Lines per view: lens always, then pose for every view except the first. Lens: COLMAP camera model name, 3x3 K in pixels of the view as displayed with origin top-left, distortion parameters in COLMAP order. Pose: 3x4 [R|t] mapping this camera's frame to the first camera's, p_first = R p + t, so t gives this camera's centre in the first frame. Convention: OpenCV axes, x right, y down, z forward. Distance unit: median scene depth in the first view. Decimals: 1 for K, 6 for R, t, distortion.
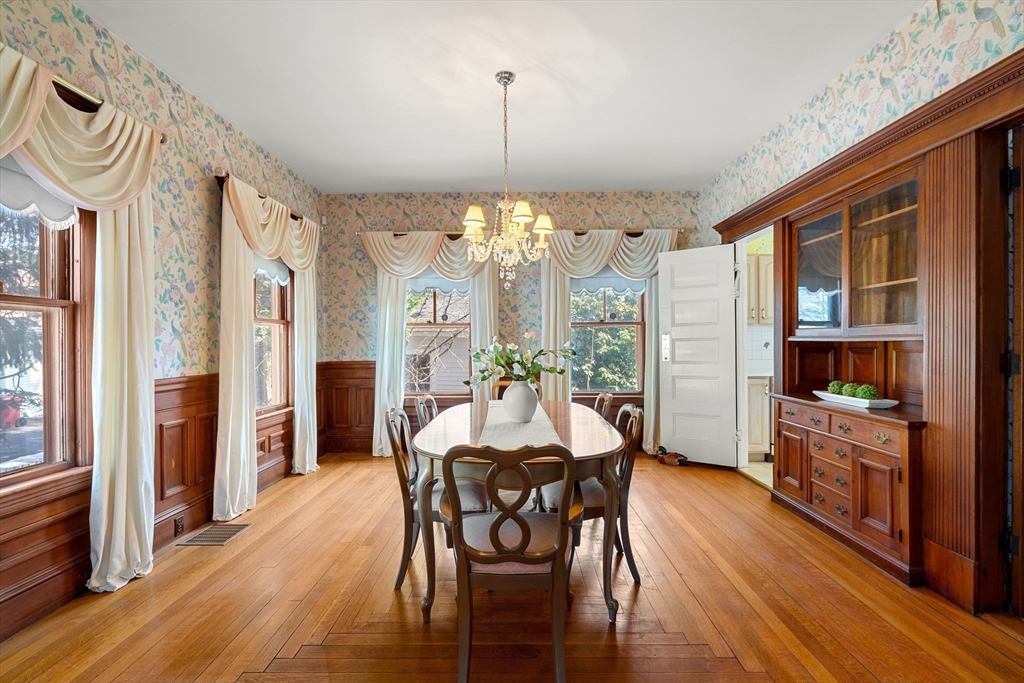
lens RADIAL K [[461.2, 0, 512.6], [0, 461.2, 342.8], [0, 0, 1]] dist [-0.006714, 0.001946]
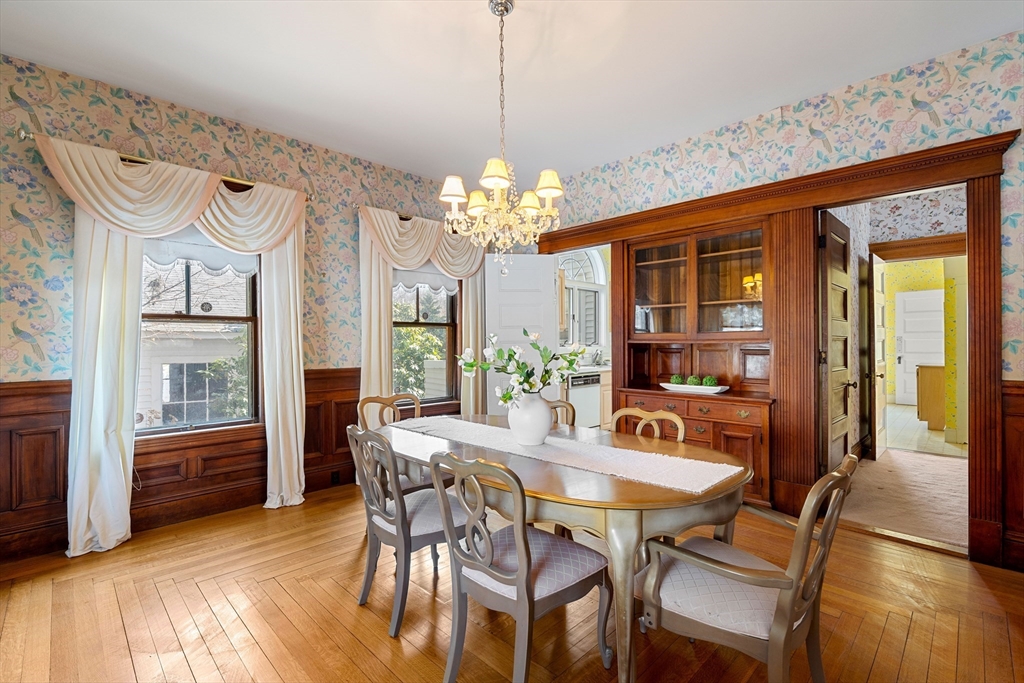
lens RADIAL K [[461.2, 0, 511.8], [0, 461.2, 340.9], [0, 0, 1]] dist [-0.006714, 0.001946]
pose [[0.703766, 0.003622, 0.710422, -0.321999], [0.003178, 0.999961, -0.008246, -0.000490], [-0.710425, 0.008061, 0.703727, 0.255014]]
